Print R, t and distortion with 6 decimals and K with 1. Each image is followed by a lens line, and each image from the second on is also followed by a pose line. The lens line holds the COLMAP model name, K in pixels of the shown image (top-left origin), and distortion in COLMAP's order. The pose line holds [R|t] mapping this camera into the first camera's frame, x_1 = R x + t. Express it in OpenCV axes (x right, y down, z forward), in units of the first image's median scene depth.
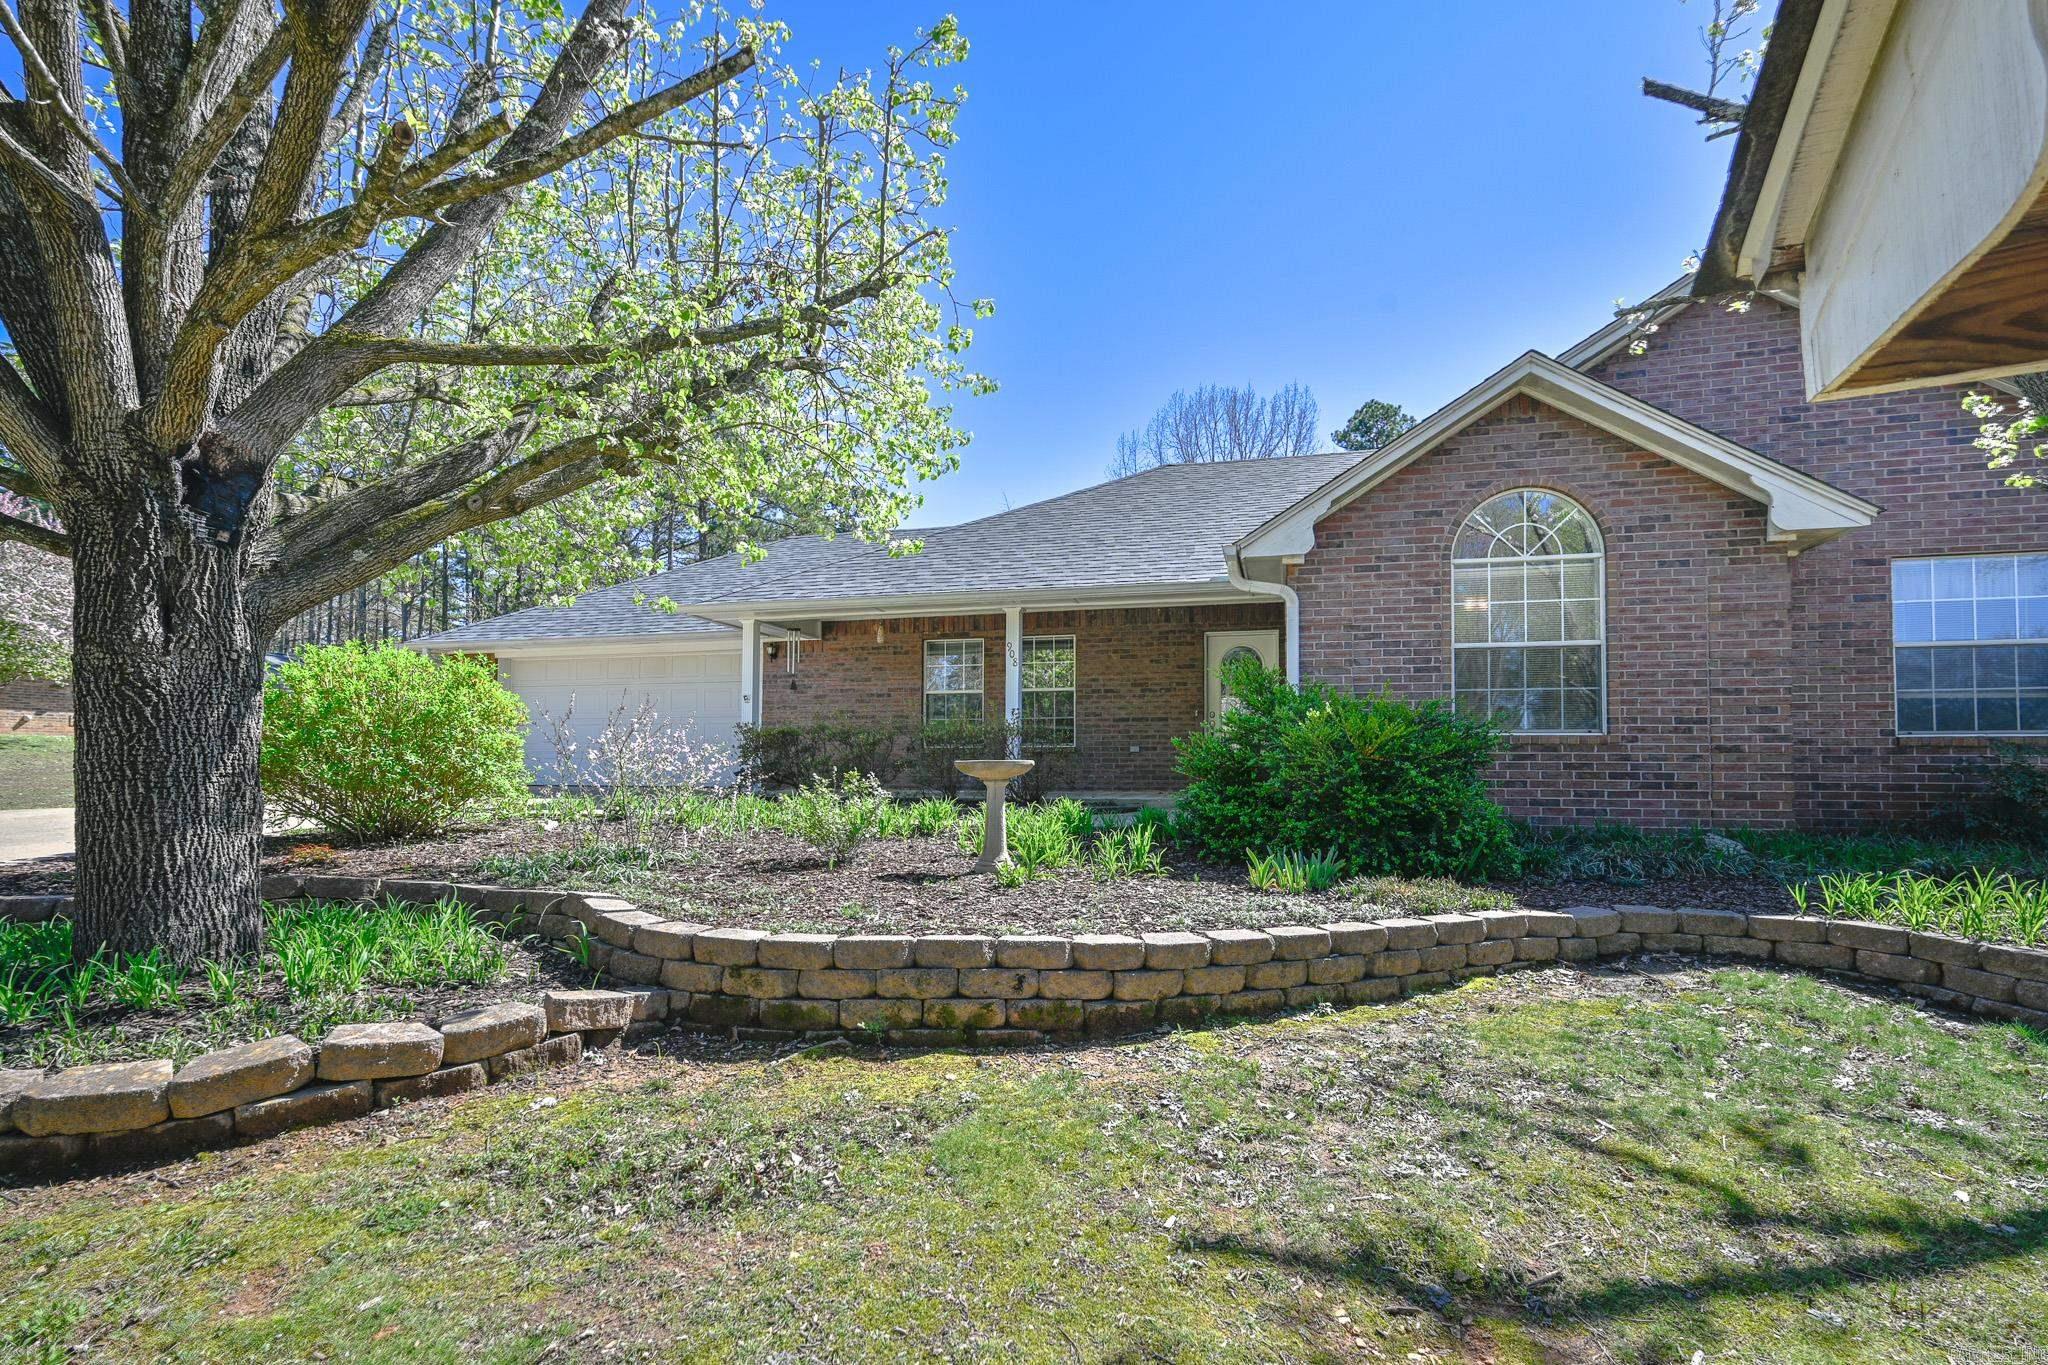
lens RADIAL K [[865.3, 0, 1027.7], [0, 865.3, 681.3], [0, 0, 1]] dist [-0.000769, -0.000051]
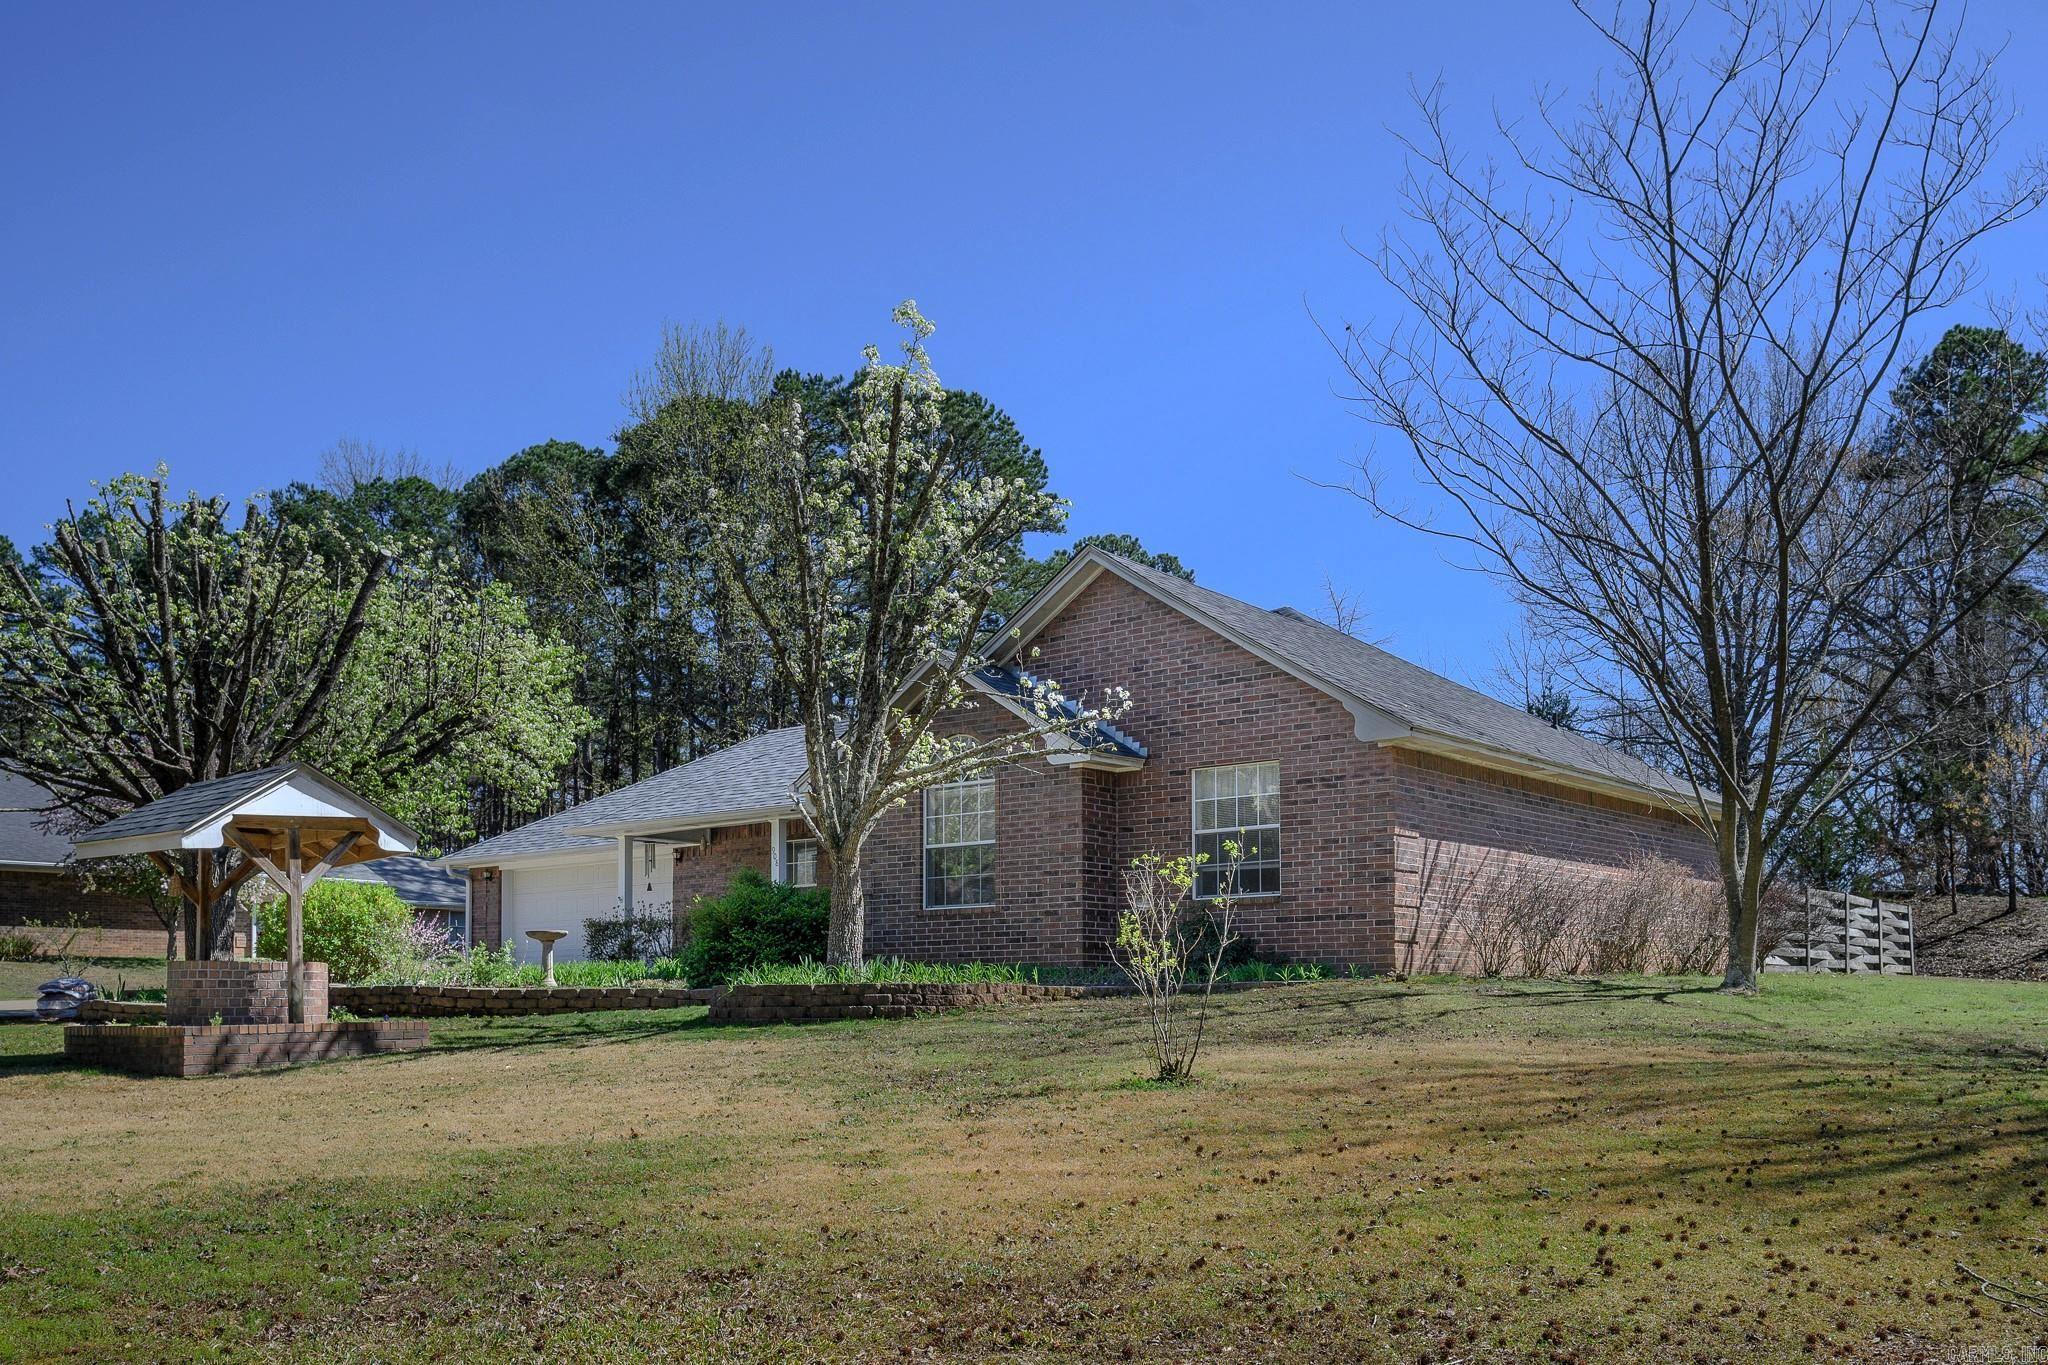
lens RADIAL K [[1452.7, 0, 1021.8], [0, 1452.7, 683.2], [0, 0, 1]] dist [-0.005591, -0.000554]
pose [[0.935693, -0.086195, -0.342124, 1.562401], [0.046277, 0.991304, -0.123184, -0.005837], [0.349767, 0.099430, 0.931545, -1.266567]]
